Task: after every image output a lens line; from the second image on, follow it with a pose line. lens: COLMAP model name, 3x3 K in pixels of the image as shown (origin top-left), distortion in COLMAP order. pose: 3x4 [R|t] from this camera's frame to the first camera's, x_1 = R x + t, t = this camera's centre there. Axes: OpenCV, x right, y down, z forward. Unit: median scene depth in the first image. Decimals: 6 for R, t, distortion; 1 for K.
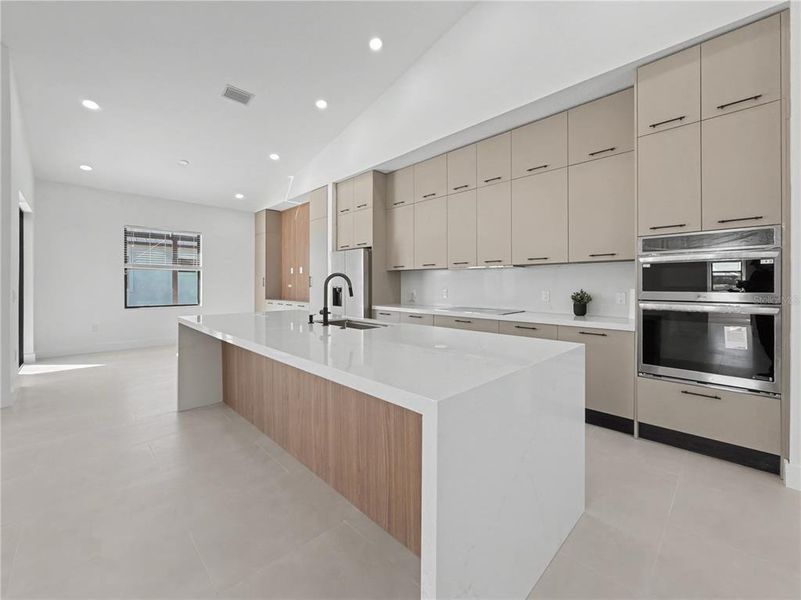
lens RADIAL K [[330.5, 0, 403.7], [0, 330.5, 284.5], [0, 0, 1]] dist [-0.000635, -0.001414]
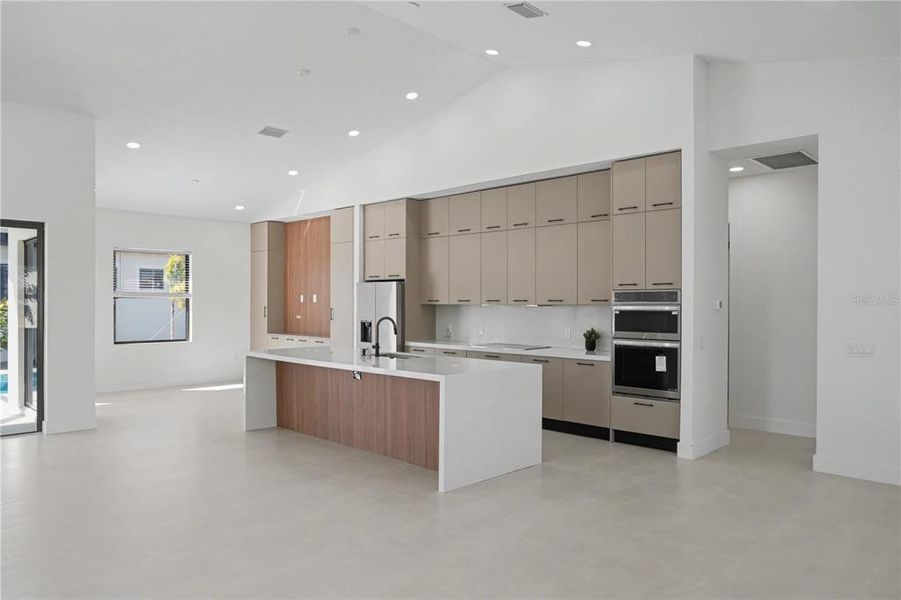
lens RADIAL K [[635.5, 0, 453.9], [0, 635.5, 300.8], [0, 0, 1]] dist [-0.027512, 0.005024]
pose [[0.999909, 0.002052, 0.013370, 0.021501], [-0.002050, 0.999998, -0.000181, -0.057383], [-0.013370, 0.000154, 0.999911, -0.886218]]
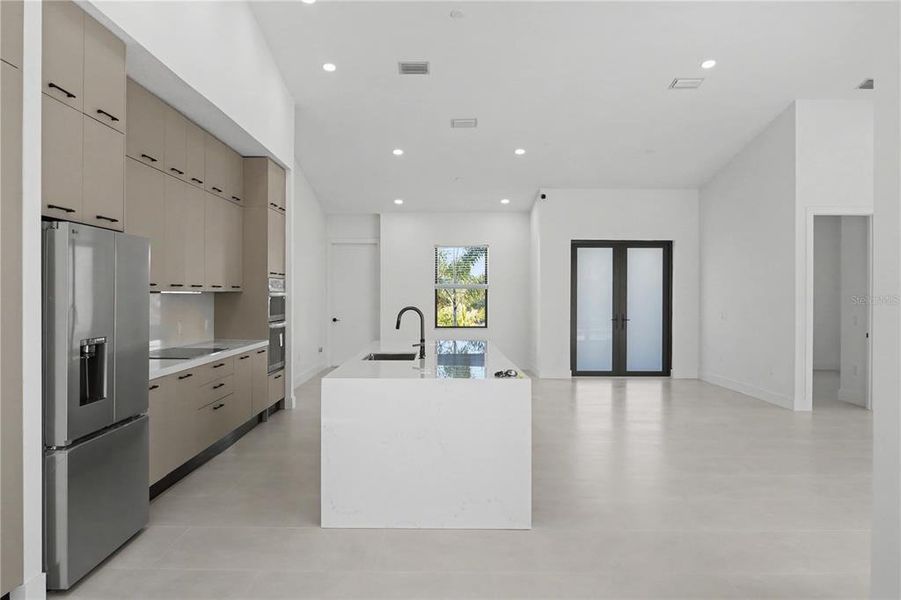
lens RADIAL K [[635.5, 0, 454.0], [0, 635.5, 294.0], [0, 0, 1]] dist [-0.027512, 0.005024]
pose [[-0.714838, -0.003109, 0.699283, -1.009397], [-0.004031, 0.999992, 0.000325, -0.045625], [-0.699279, -0.002587, -0.714845, 1.363174]]
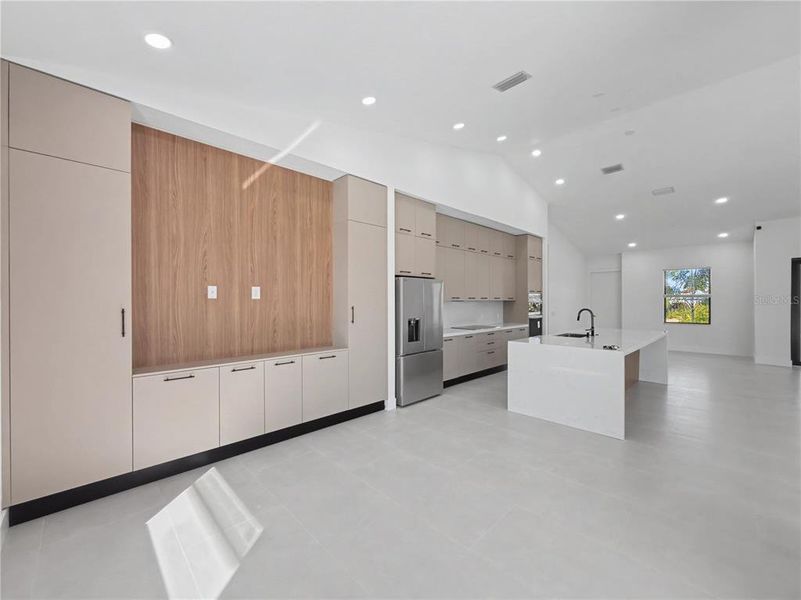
lens RADIAL K [[330.5, 0, 412.6], [0, 330.5, 298.7], [0, 0, 1]] dist [-0.000635, -0.001414]
pose [[-0.018870, 0.004759, 0.999811, -1.229037], [0.000014, 0.999989, -0.004760, -0.049331], [-0.999822, -0.000076, -0.018870, 1.179290]]
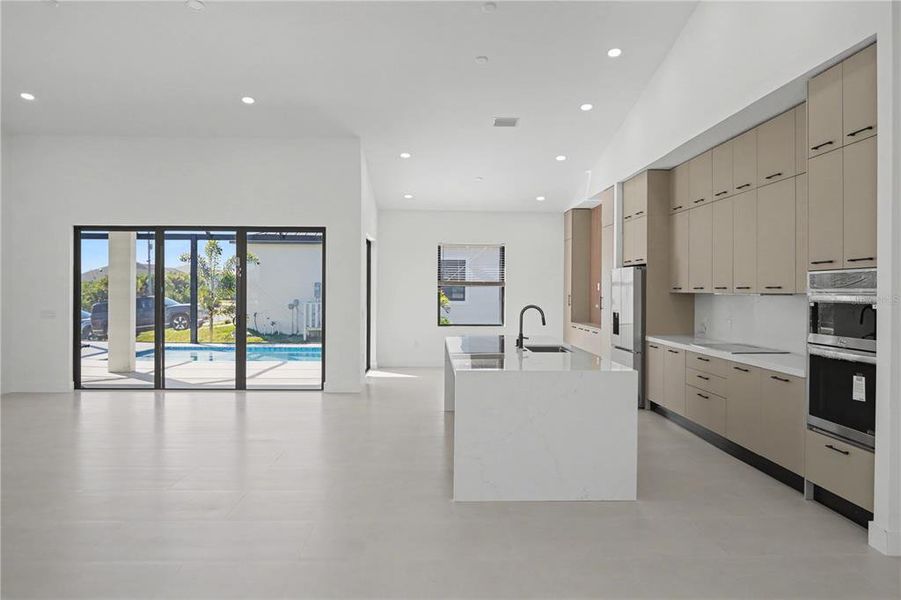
lens RADIAL K [[635.5, 0, 435.8], [0, 635.5, 287.6], [0, 0, 1]] dist [-0.027512, 0.005024]
pose [[0.715247, 0.000698, -0.698871, 0.674855], [-0.004012, 0.999987, -0.003107, -0.052648], [0.698860, 0.005026, 0.715241, -0.519825]]
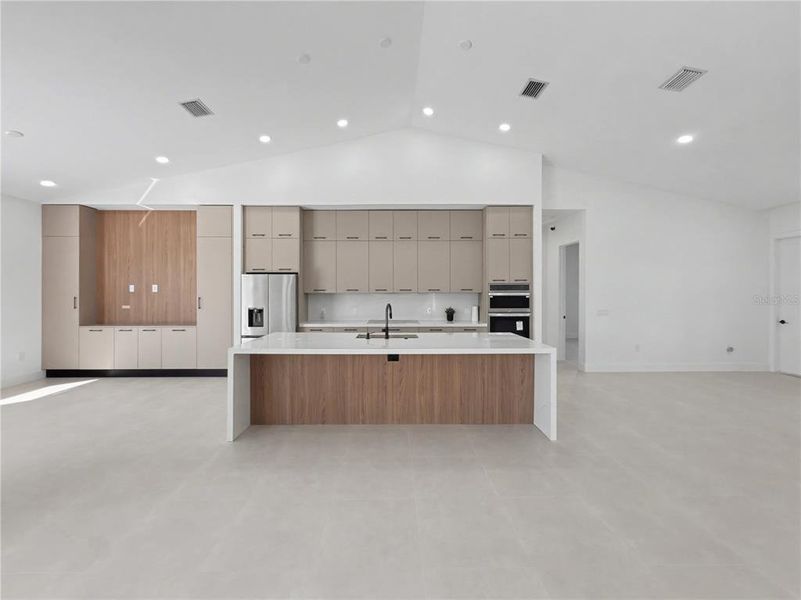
lens RADIAL K [[330.5, 0, 396.0], [0, 330.5, 292.4], [0, 0, 1]] dist [-0.000635, -0.001414]
pose [[0.693822, -0.004745, 0.720131, -0.746848], [0.000926, 0.999983, 0.005698, -0.056696], [-0.720146, -0.003287, 0.693814, -0.048641]]
